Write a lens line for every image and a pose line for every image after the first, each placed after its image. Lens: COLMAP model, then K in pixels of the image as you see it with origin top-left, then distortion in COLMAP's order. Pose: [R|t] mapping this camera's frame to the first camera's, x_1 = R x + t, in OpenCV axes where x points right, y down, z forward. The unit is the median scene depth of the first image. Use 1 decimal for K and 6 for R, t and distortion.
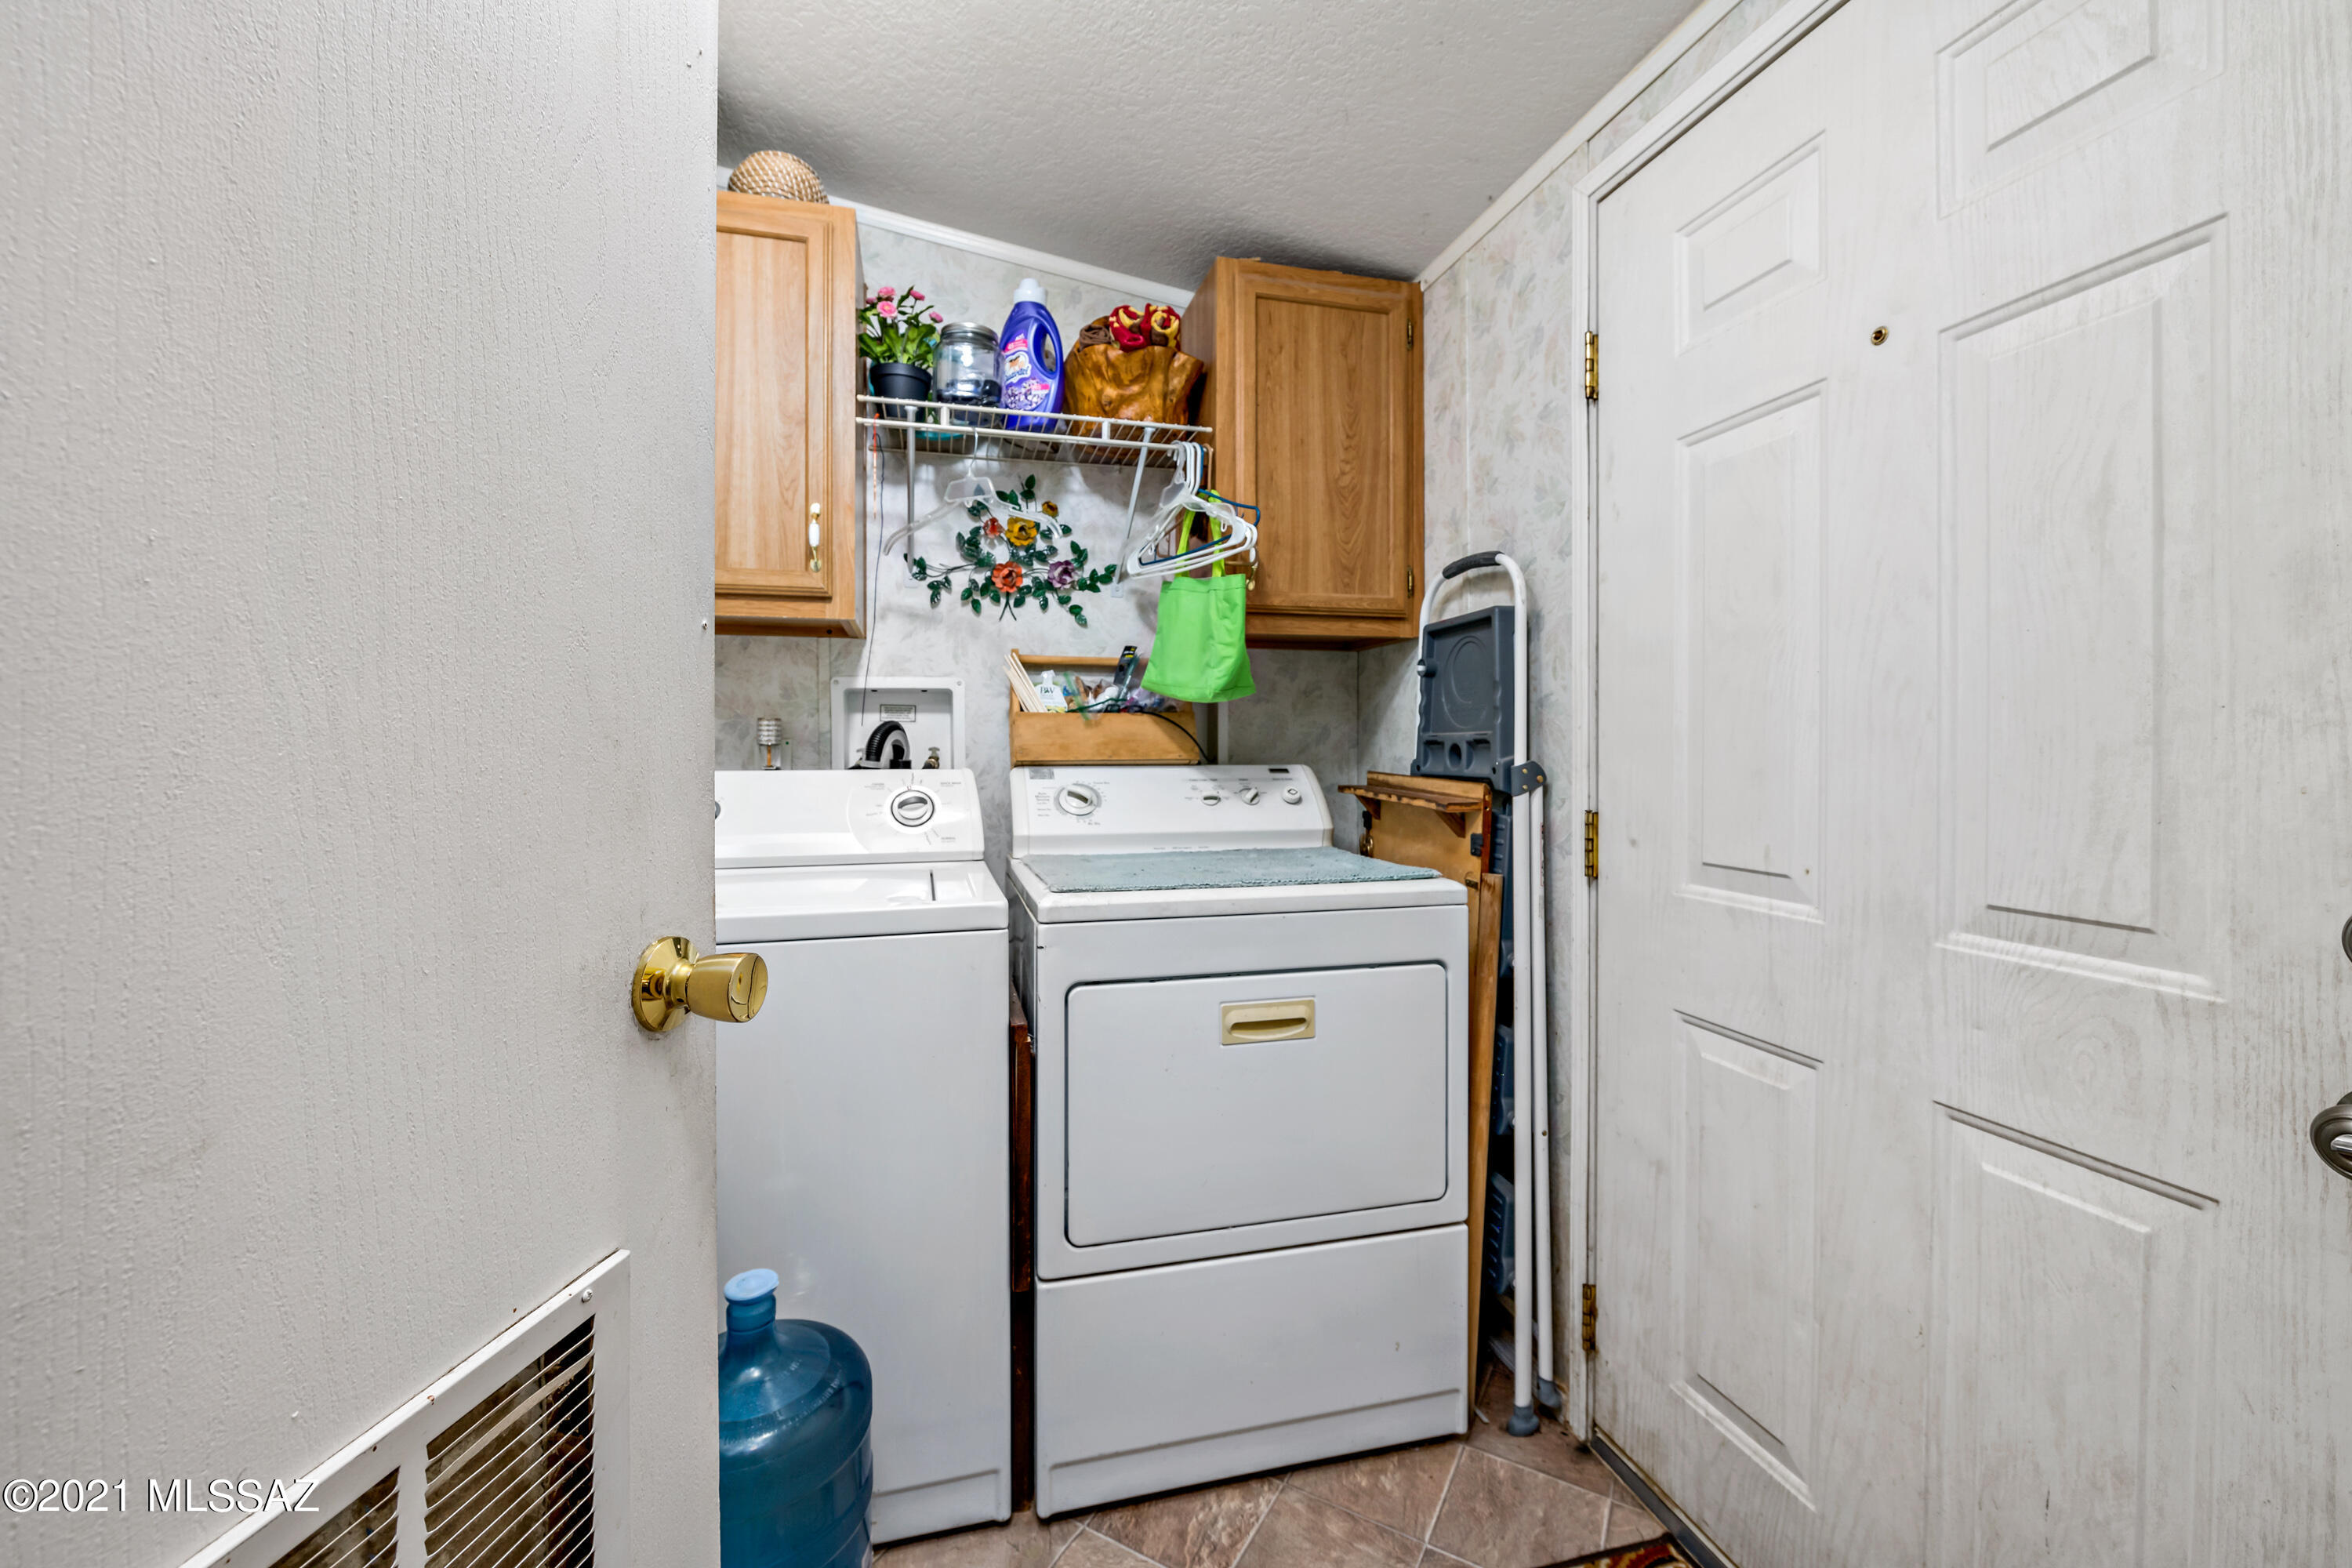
lens RADIAL K [[935.1, 0, 1172.3], [0, 935.1, 765.1], [0, 0, 1]] dist [0.000531, -0.000264]
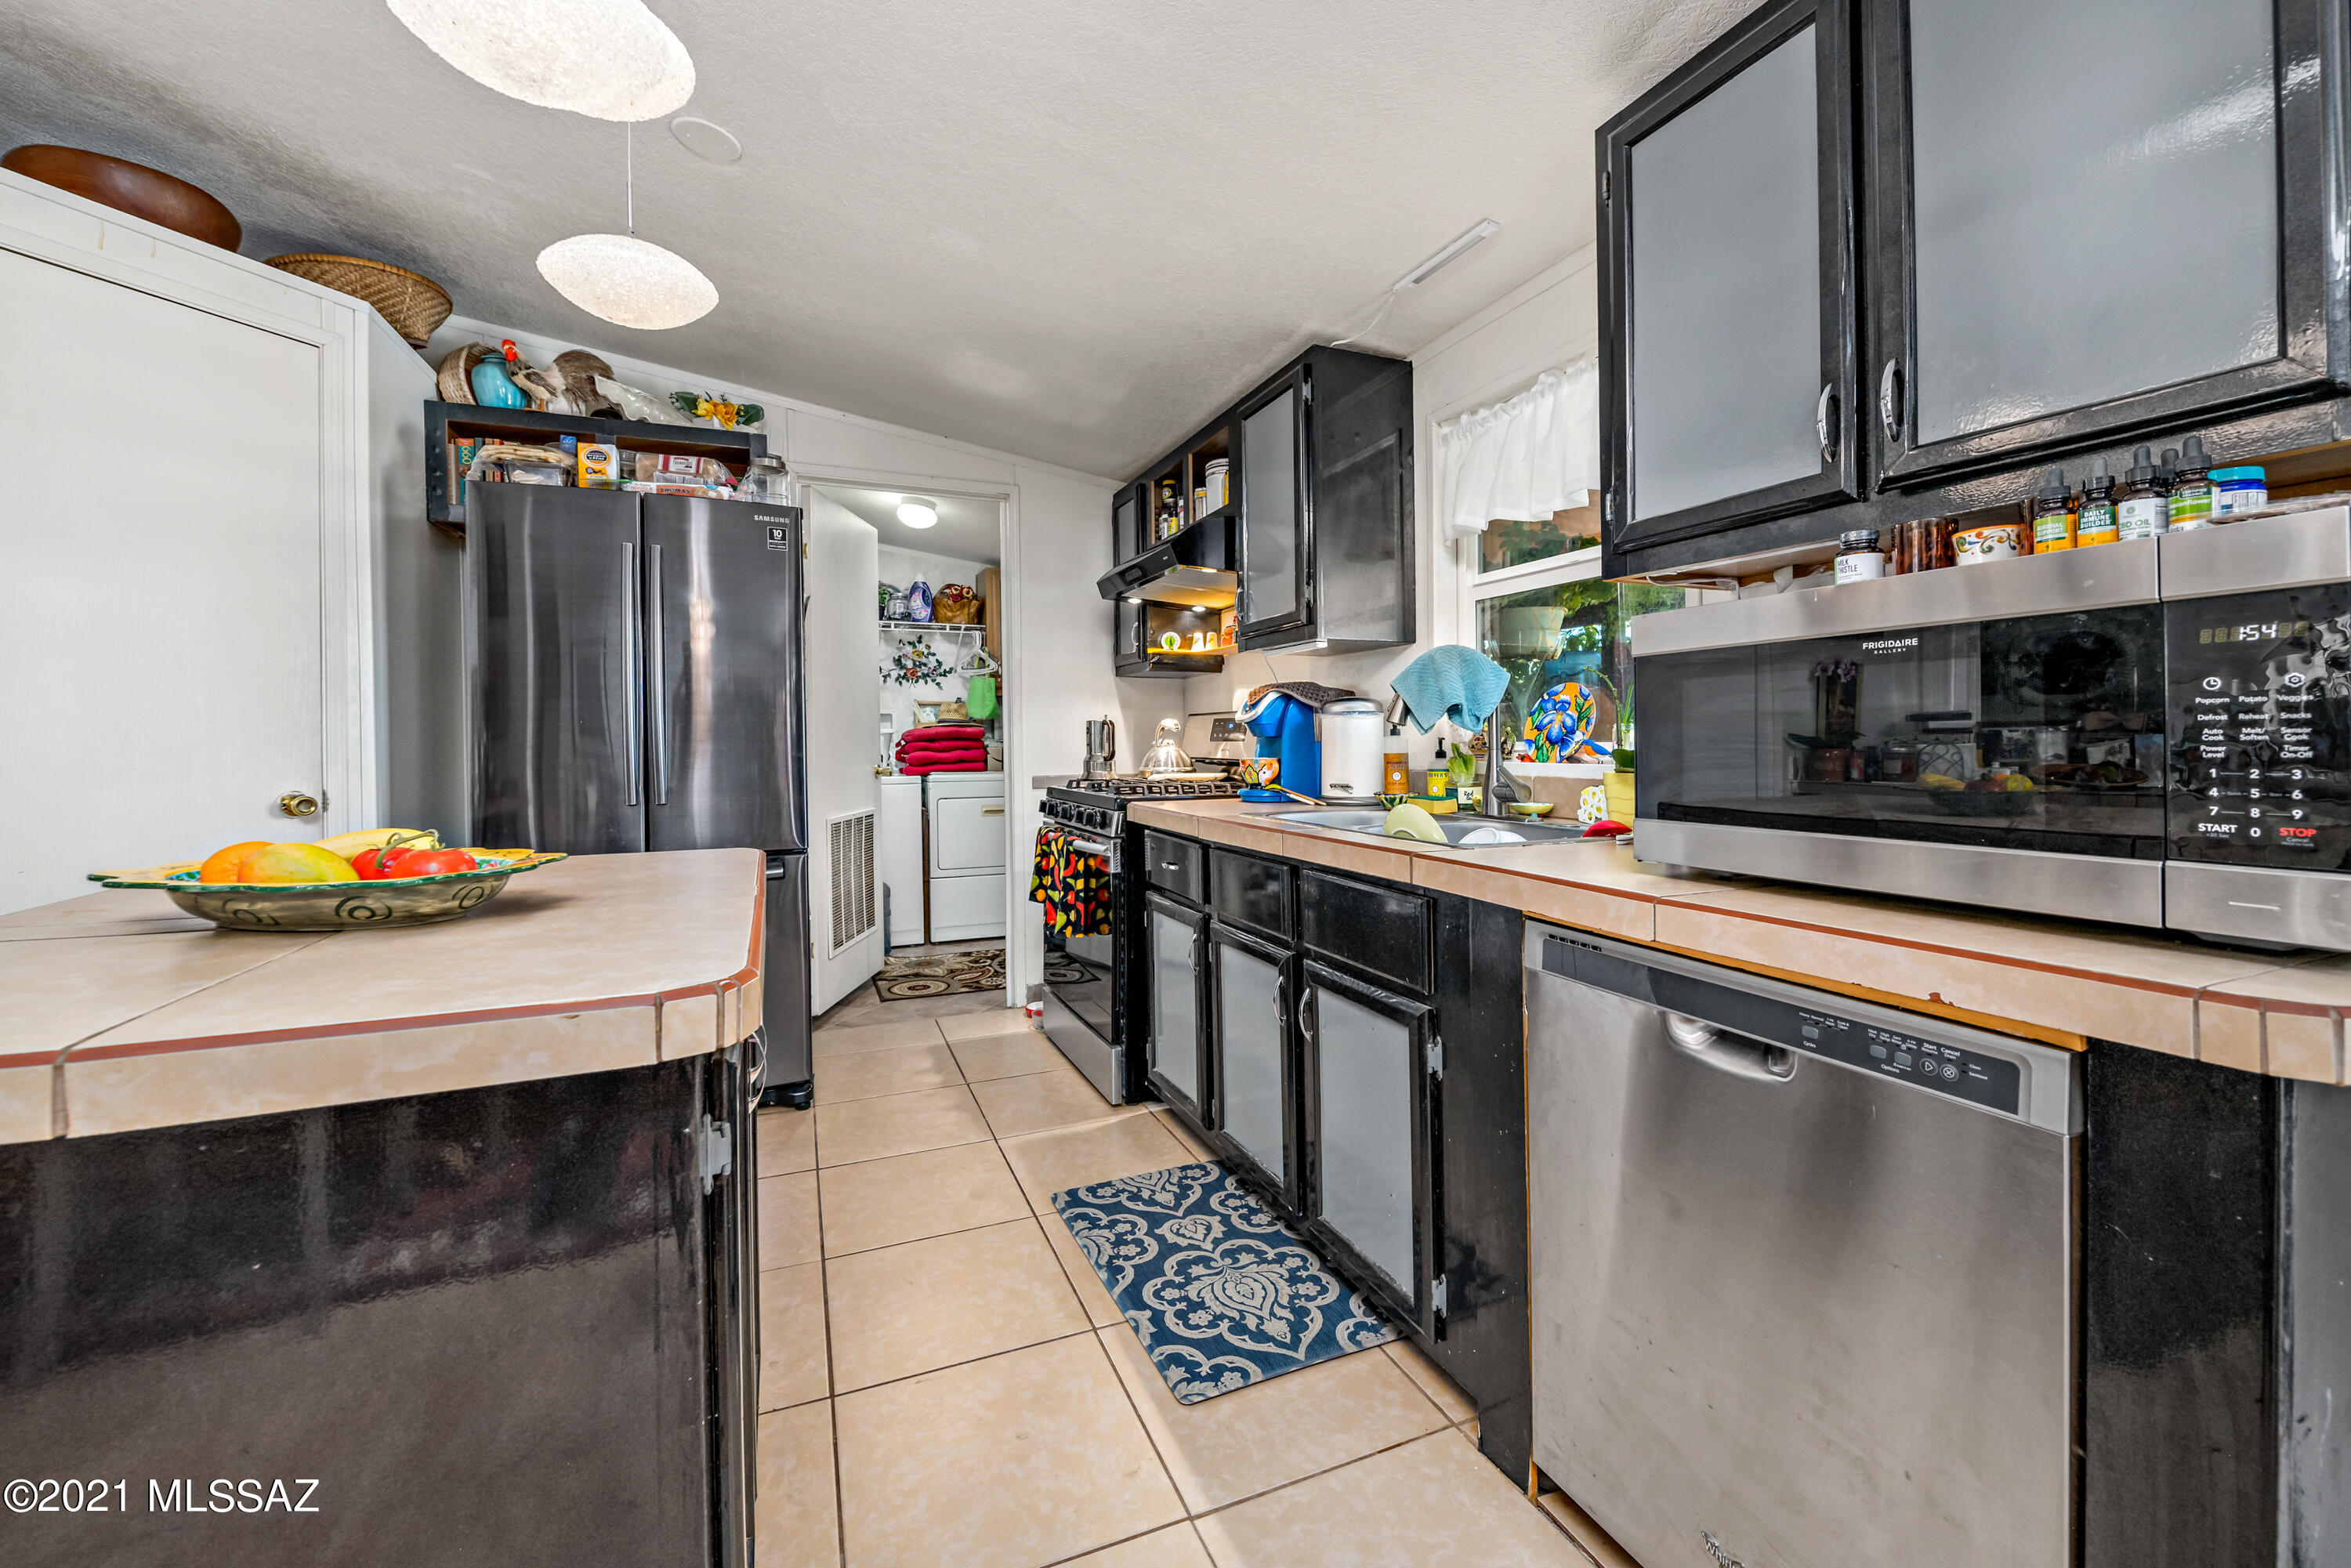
lens RADIAL K [[934.6, 0, 1172.6], [0, 934.6, 761.5], [0, 0, 1]] dist [0.000531, -0.000264]
pose [[0.989564, -0.012394, 0.143557, 0.180541], [0.010542, 0.999851, 0.013656, 0.028289], [-0.143705, -0.012000, 0.989548, -1.809175]]
